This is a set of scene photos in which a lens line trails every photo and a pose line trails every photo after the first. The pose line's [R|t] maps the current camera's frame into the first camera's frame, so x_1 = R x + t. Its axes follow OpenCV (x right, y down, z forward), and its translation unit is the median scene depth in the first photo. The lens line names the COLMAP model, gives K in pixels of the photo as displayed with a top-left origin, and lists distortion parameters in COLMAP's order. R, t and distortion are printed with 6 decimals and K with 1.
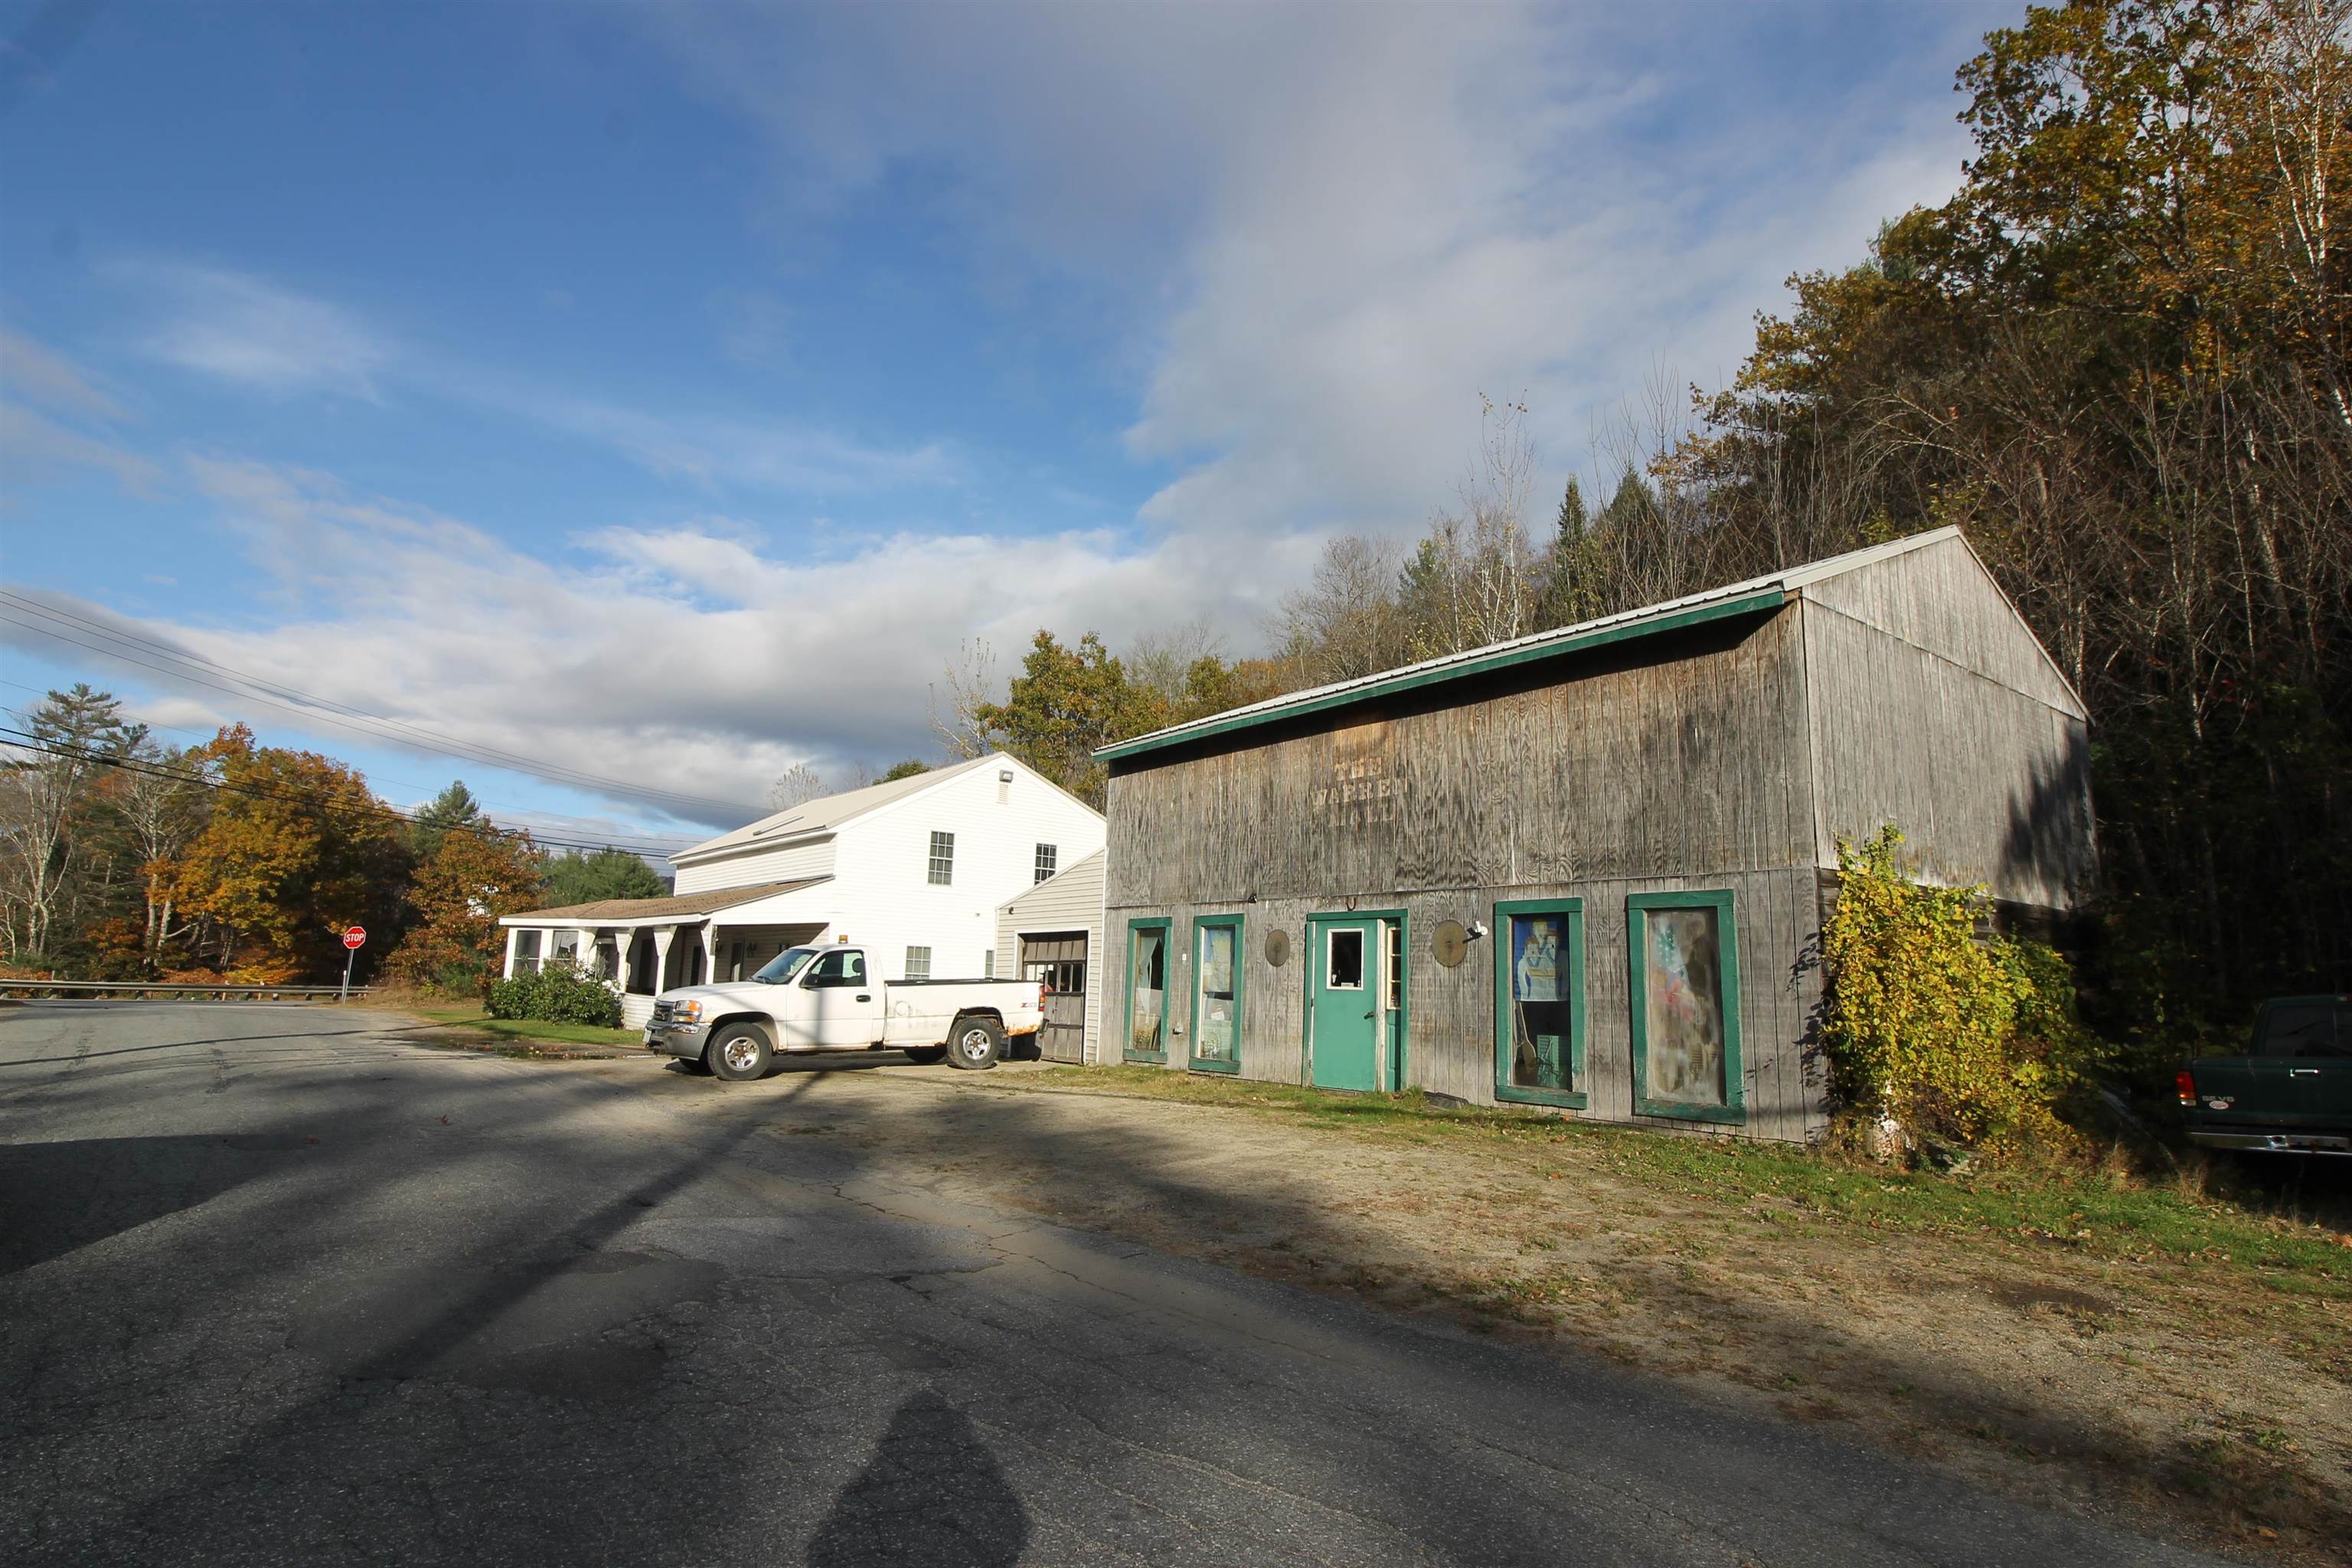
lens RADIAL K [[1225.1, 0, 1187.1], [0, 1225.1, 785.3], [0, 0, 1]] dist [-0.002352, -0.006376]
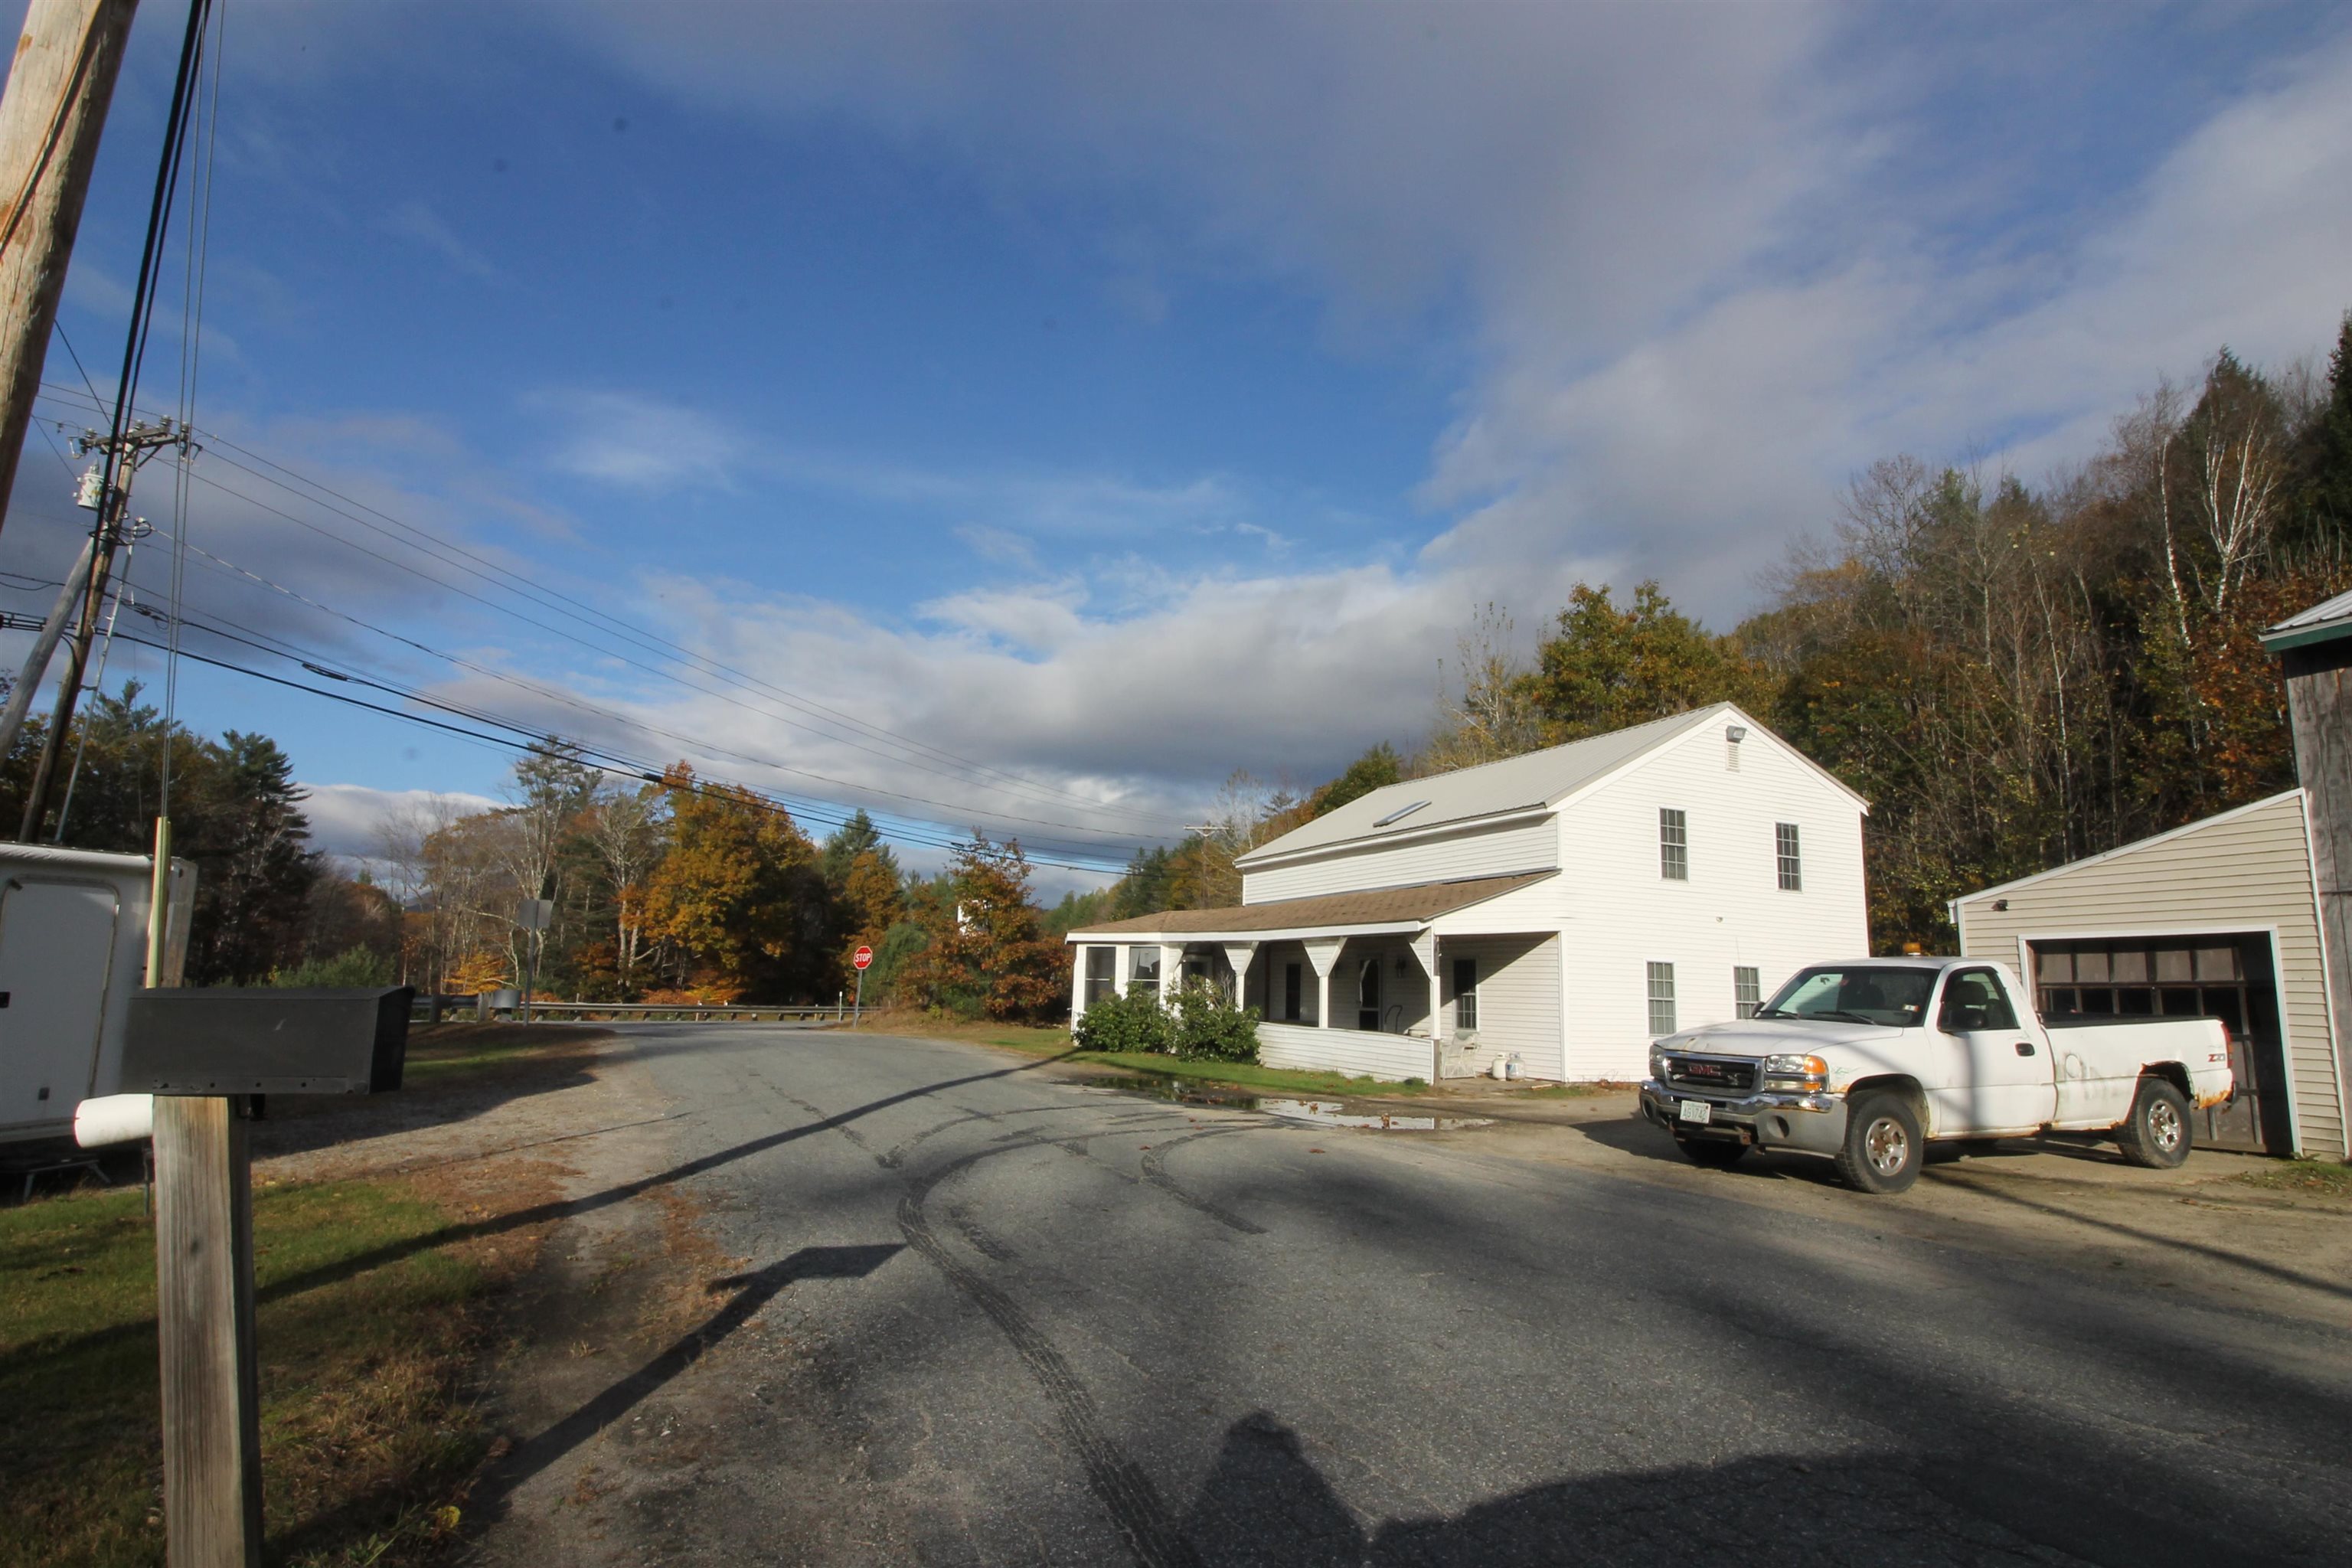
lens RADIAL K [[1225.1, 0, 1184.6], [0, 1225.1, 783.5], [0, 0, 1]] dist [-0.002352, -0.006376]
pose [[0.969249, -0.041097, -0.242625, -0.095625], [0.037347, 0.999101, -0.020036, 0.008176], [0.243231, 0.010359, 0.969913, 0.062775]]
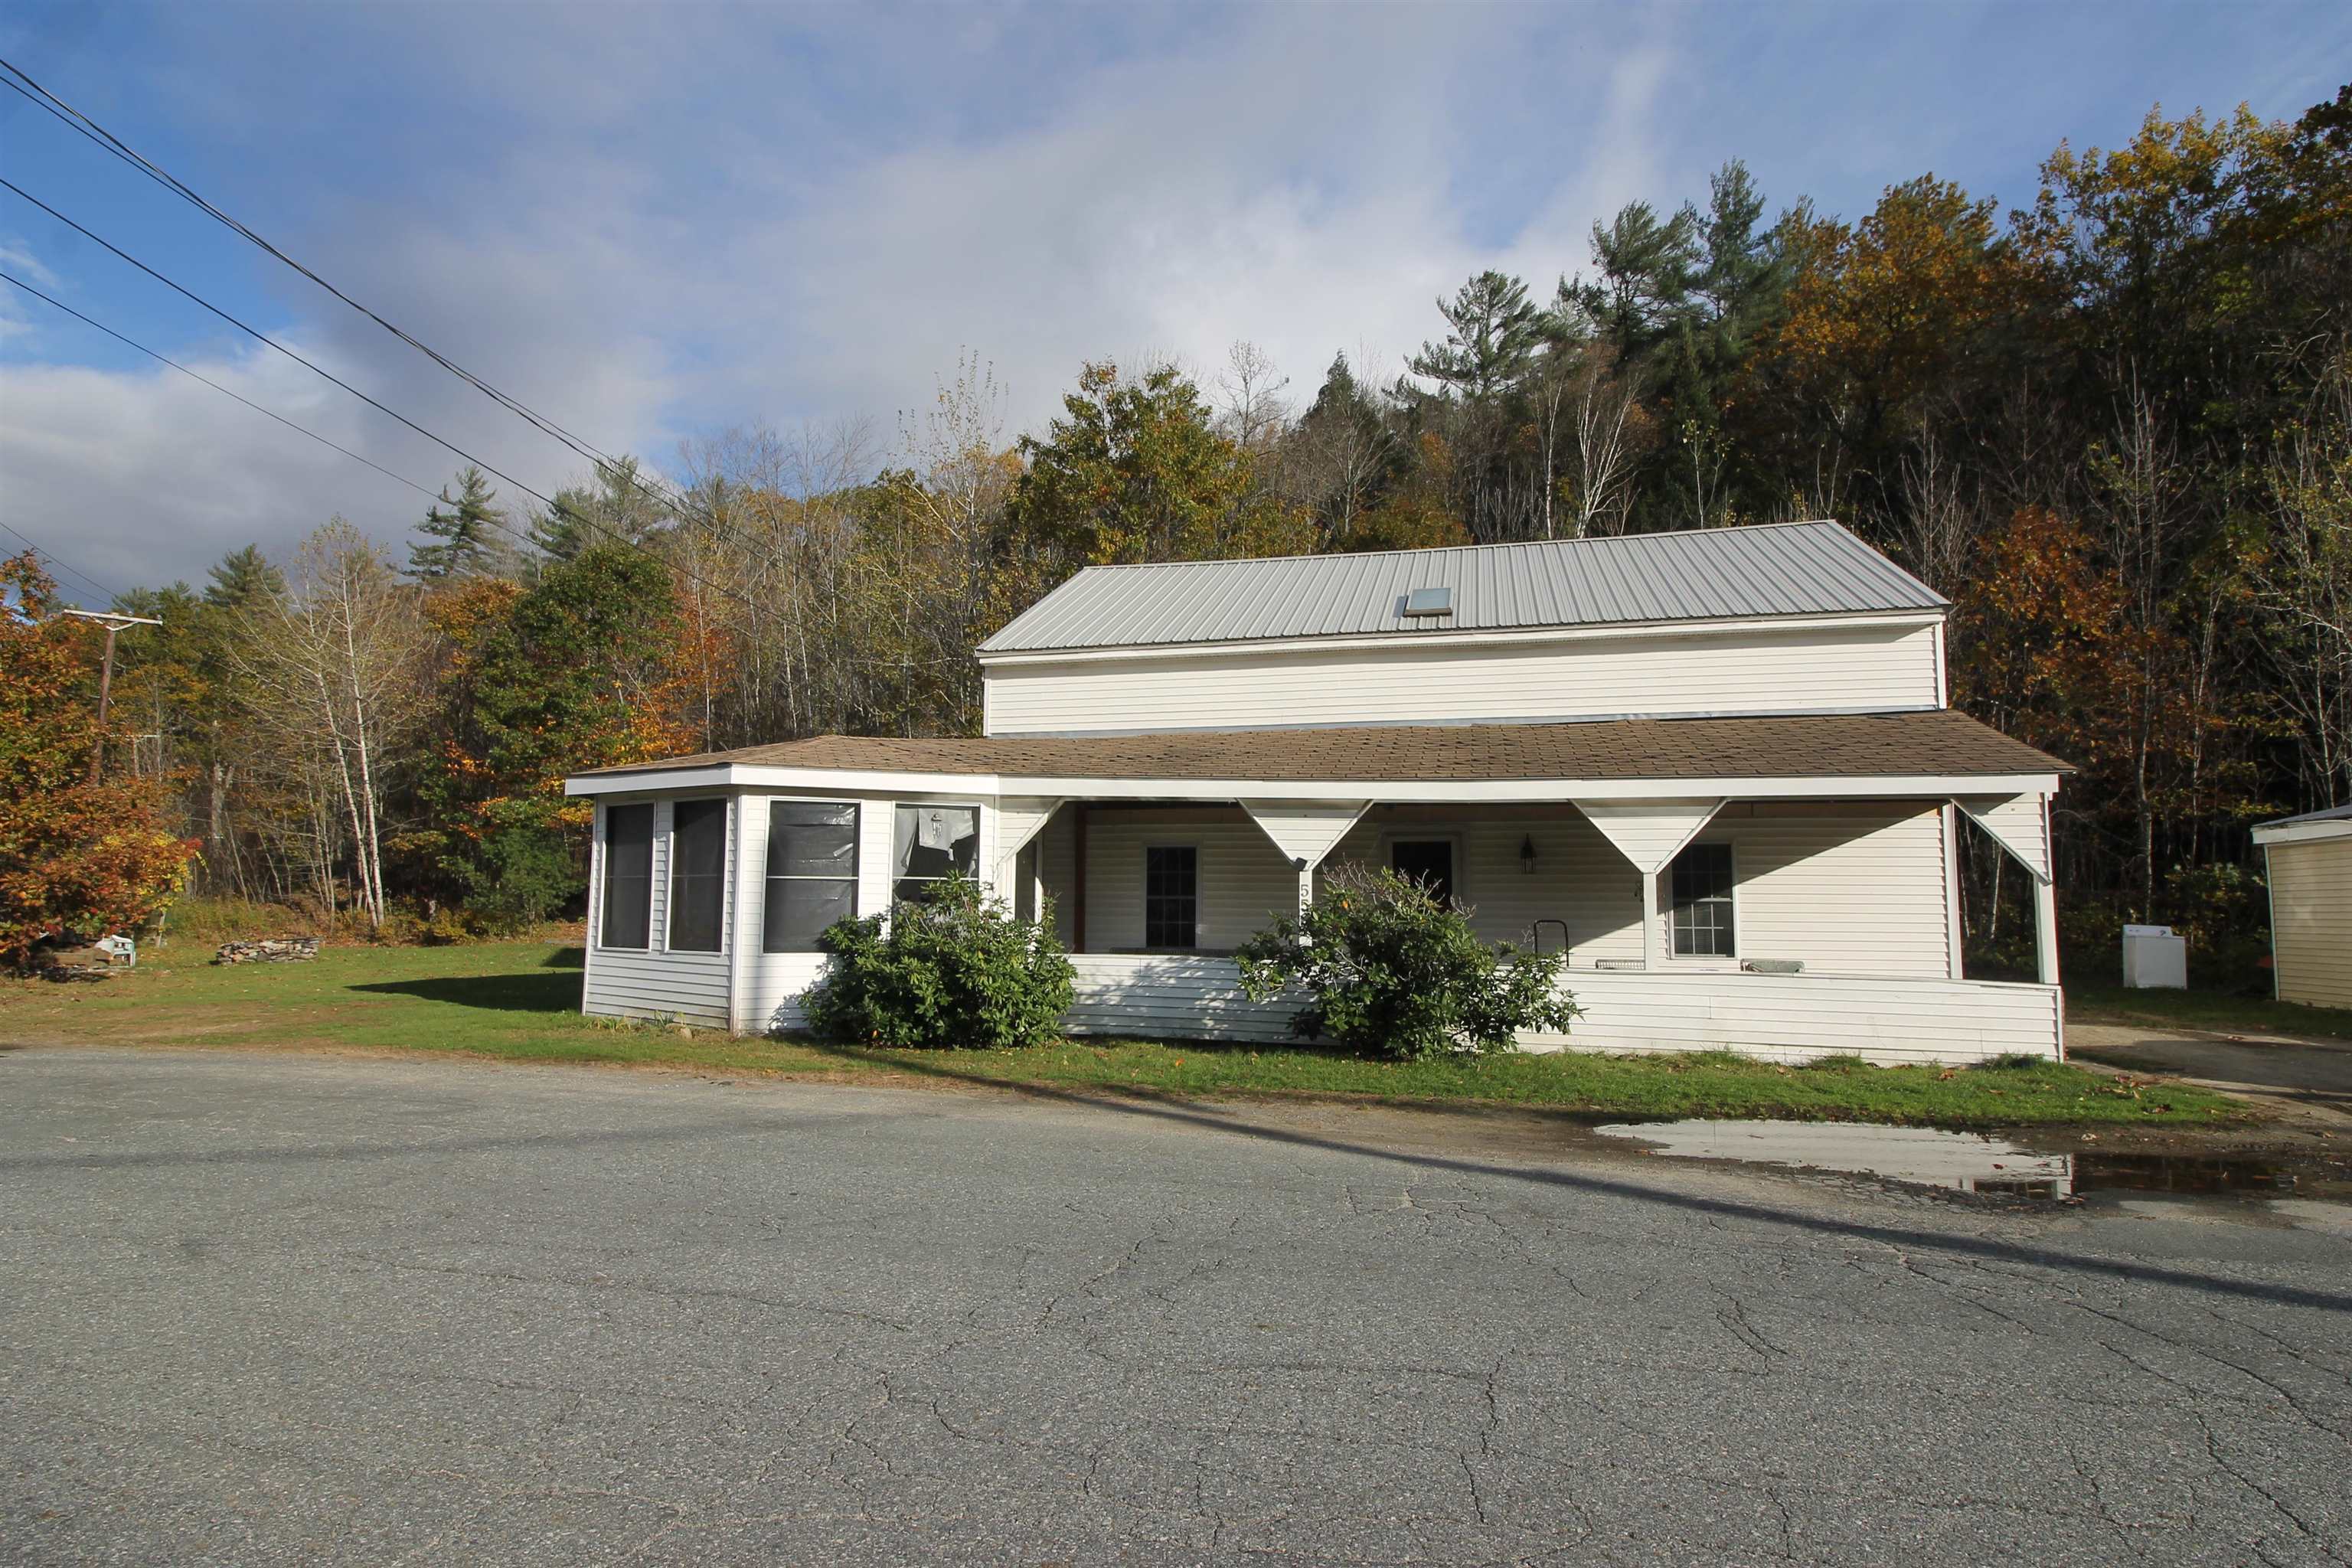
lens RADIAL K [[1225.1, 0, 1184.0], [0, 1225.1, 781.4], [0, 0, 1]] dist [-0.002352, -0.006376]
pose [[0.802505, 0.041863, 0.595175, -0.240445], [-0.084349, 0.995477, 0.043713, 0.031180], [-0.590653, -0.085283, 0.802406, 0.229074]]
